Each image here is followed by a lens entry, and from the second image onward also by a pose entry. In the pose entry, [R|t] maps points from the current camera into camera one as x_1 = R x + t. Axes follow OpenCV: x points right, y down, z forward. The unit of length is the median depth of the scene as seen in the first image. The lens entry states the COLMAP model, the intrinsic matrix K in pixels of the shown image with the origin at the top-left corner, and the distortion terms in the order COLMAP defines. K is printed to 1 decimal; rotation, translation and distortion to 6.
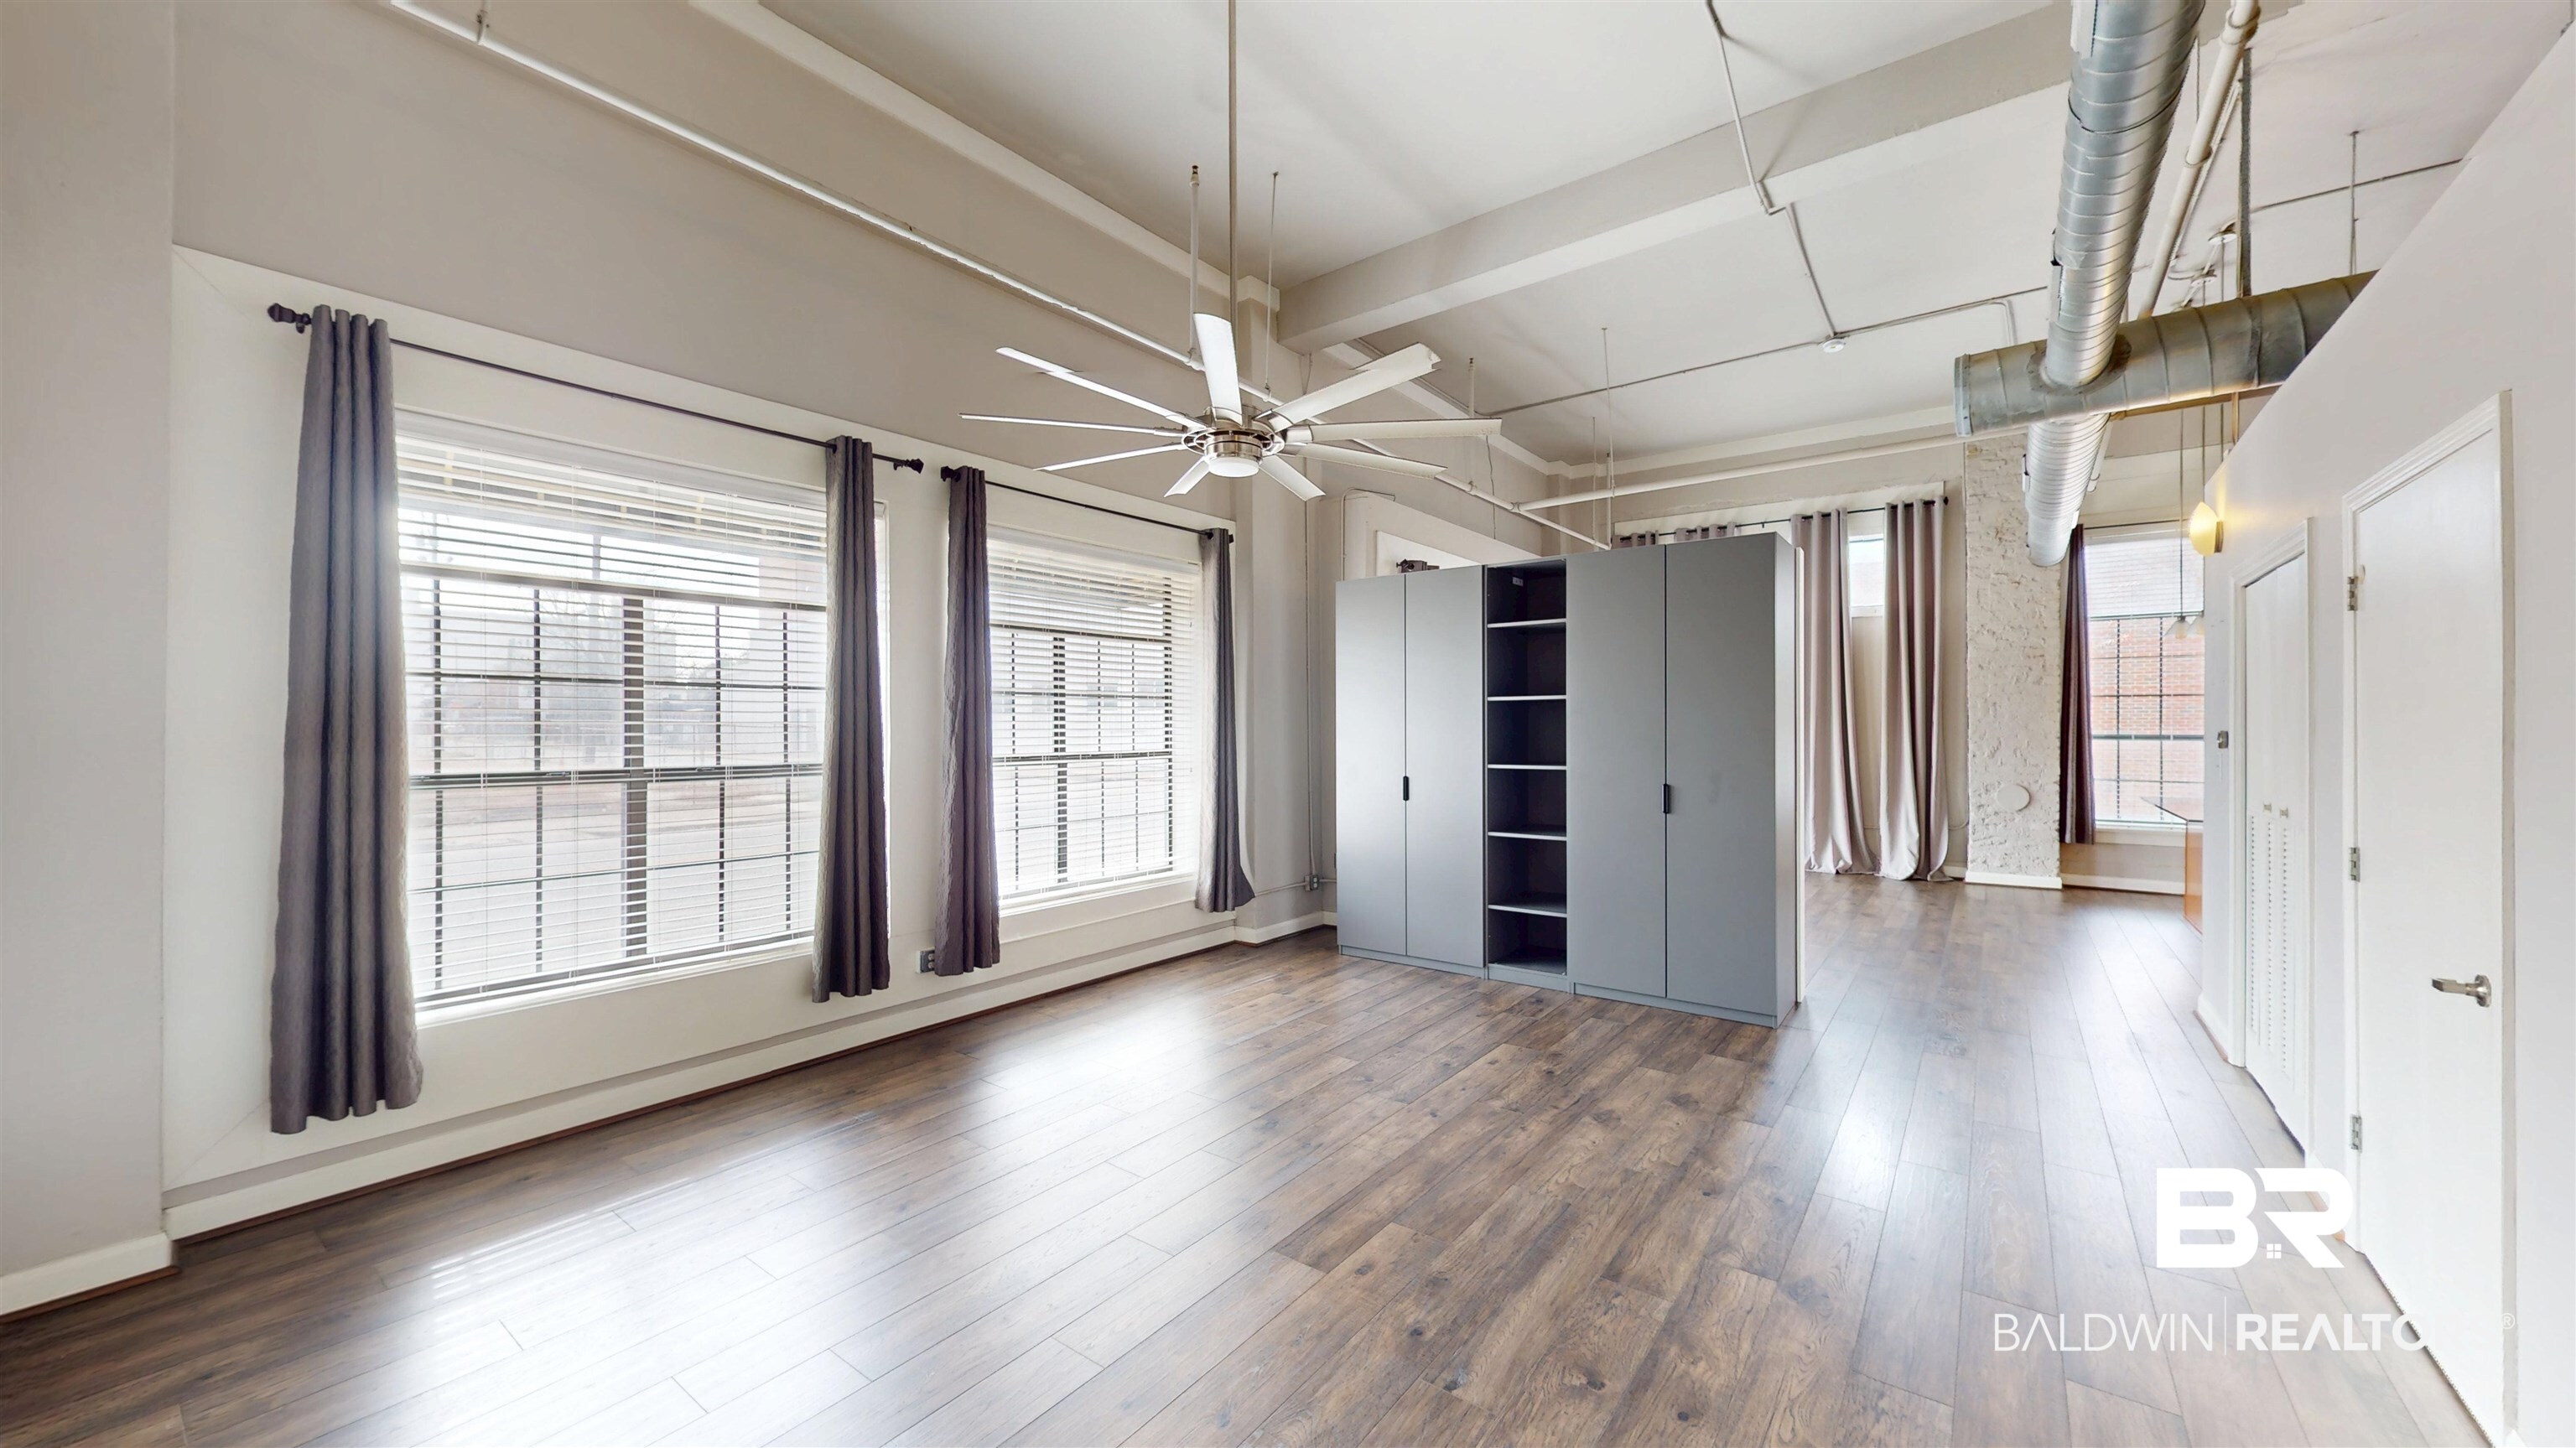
lens RADIAL K [[941.9, 0, 1294.8], [0, 941.9, 713.3], [0, 0, 1]] dist [-0.000476, 0.000094]
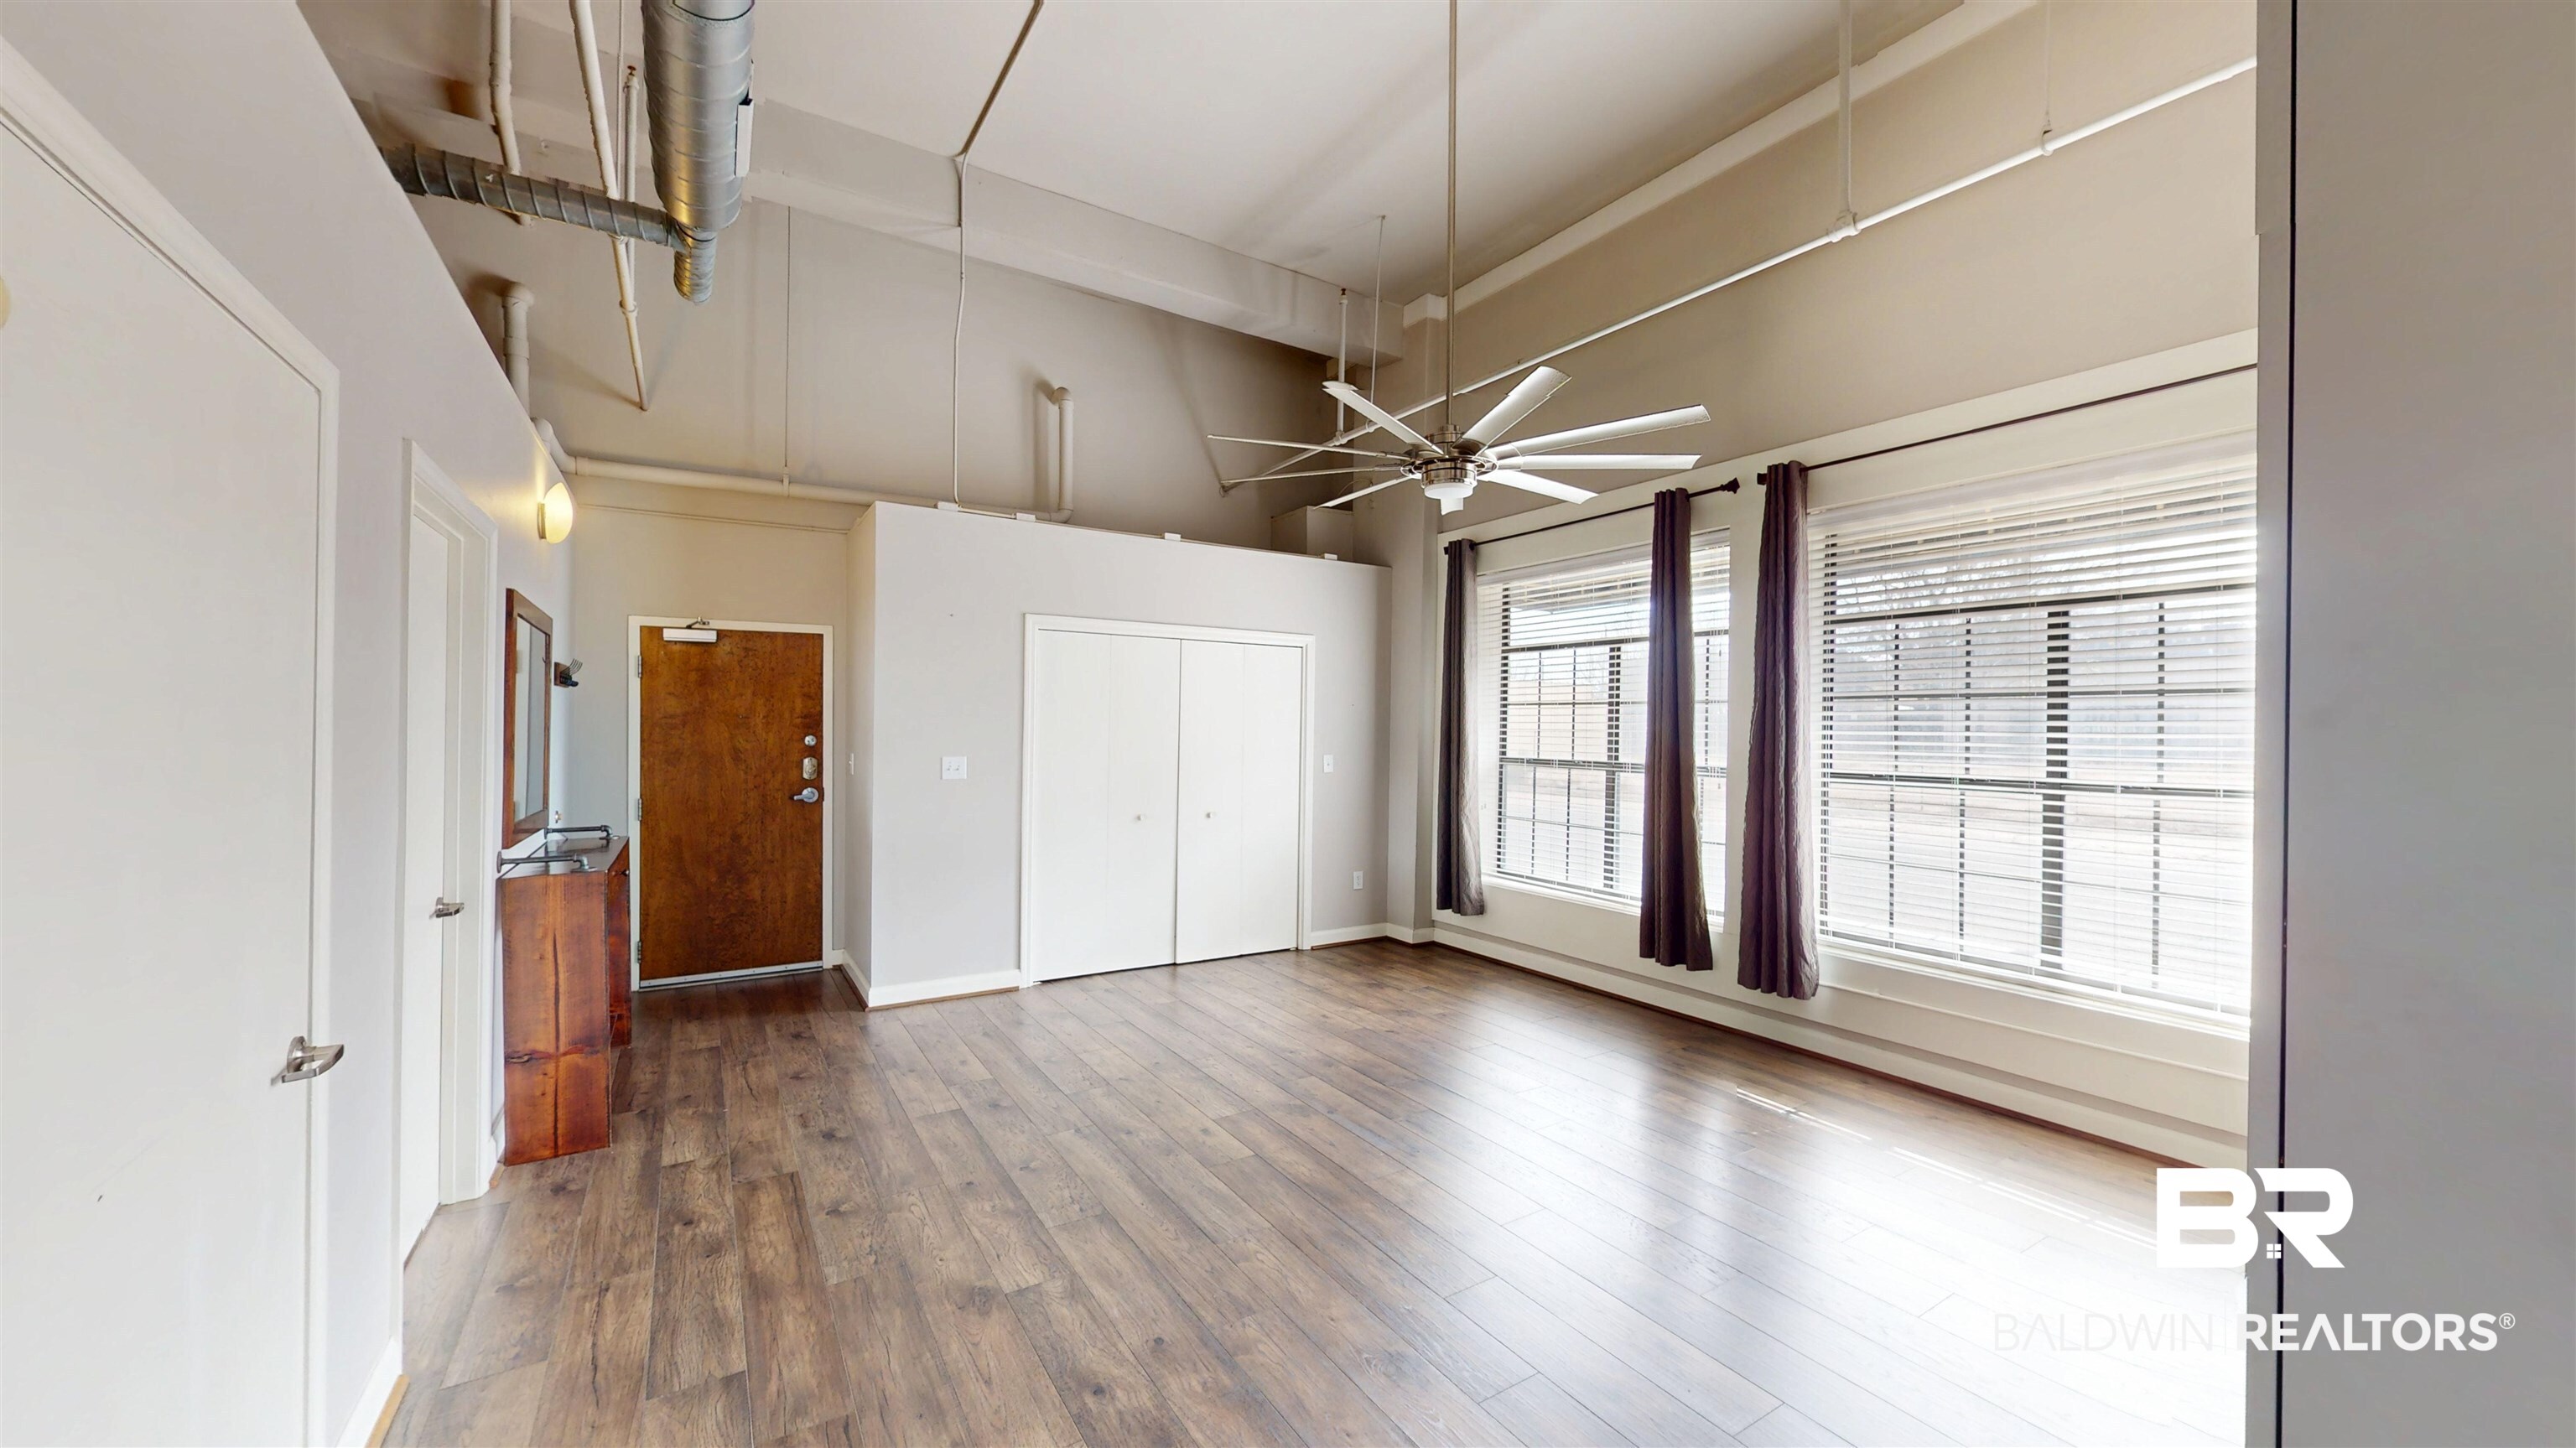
lens RADIAL K [[941.9, 0, 1288.2], [0, 941.9, 728.9], [0, 0, 1]] dist [-0.000476, 0.000094]
pose [[-0.359574, -0.001783, -0.933115, 0.792054], [0.003412, 0.999989, -0.003225, 0.007521], [0.933110, -0.004344, -0.359564, 0.974042]]
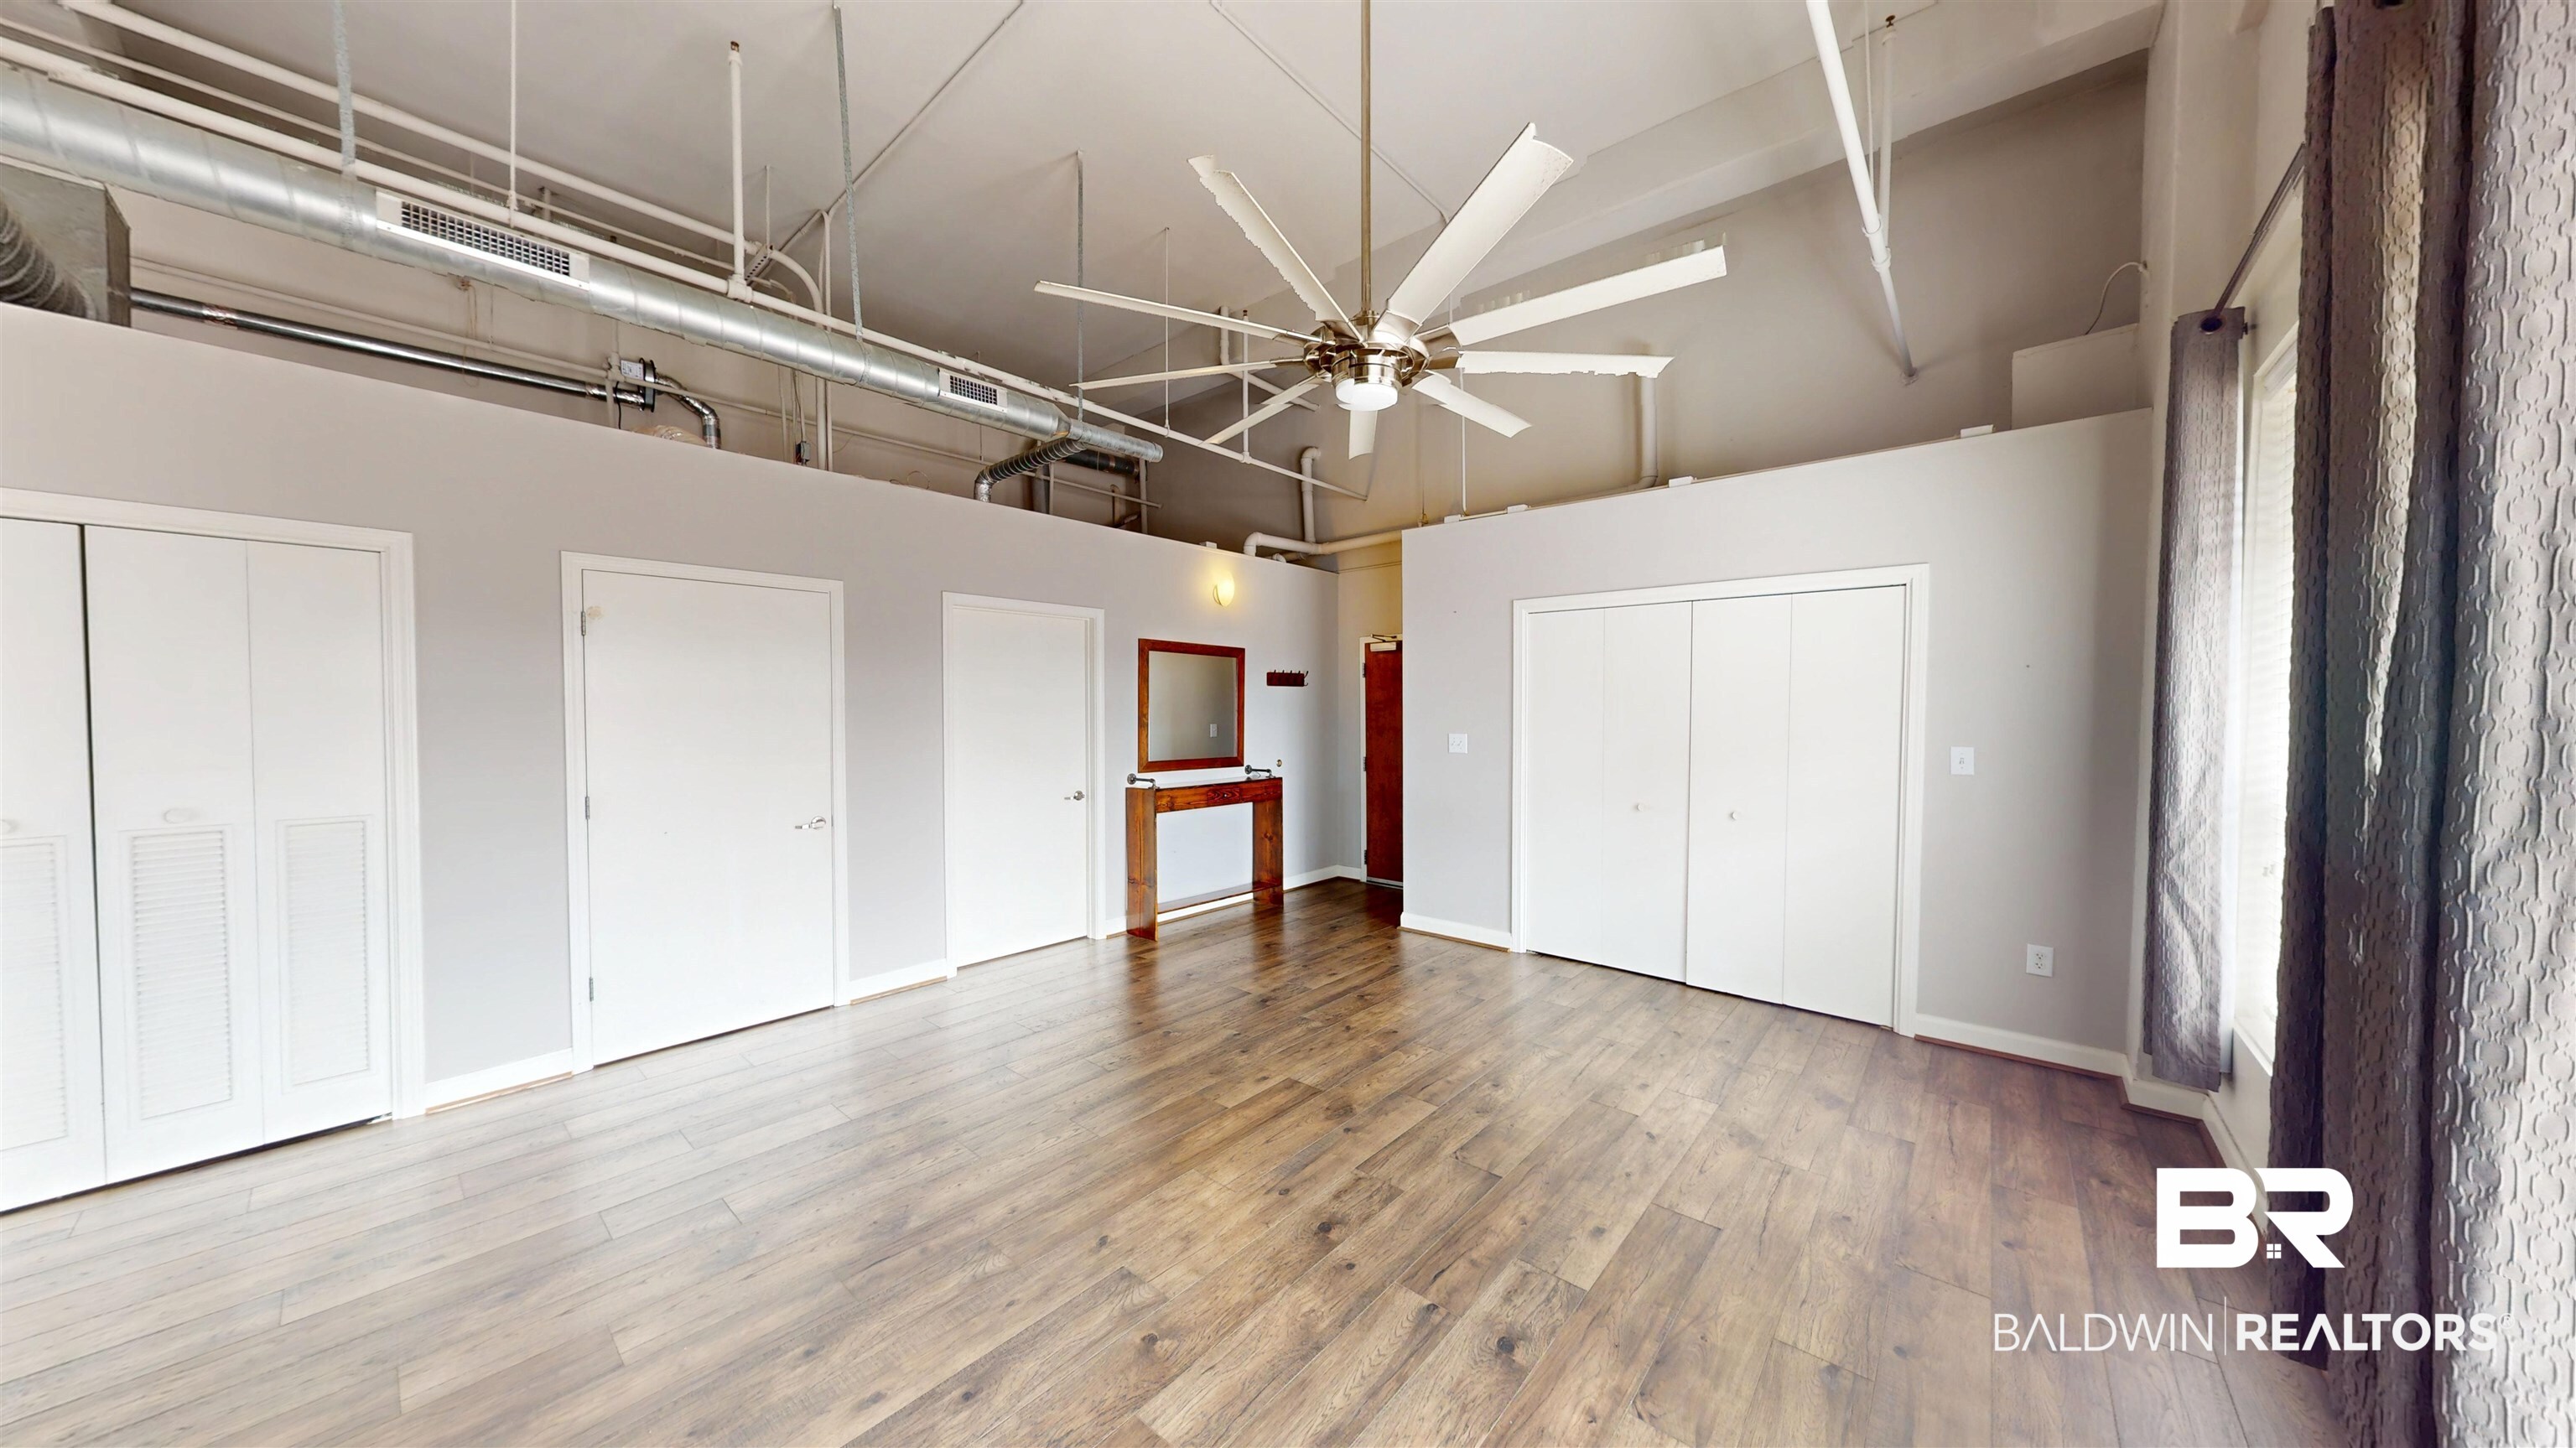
lens RADIAL K [[814.1, 0, 1284.7], [0, 814.1, 712.6], [0, 0, 1]] dist [-0.007012, 0.000057]
pose [[-0.996589, 0.003561, 0.082446, -0.041696], [0.003182, 0.999984, -0.004734, 0.012109], [-0.082461, -0.004455, -0.996584, 1.380735]]
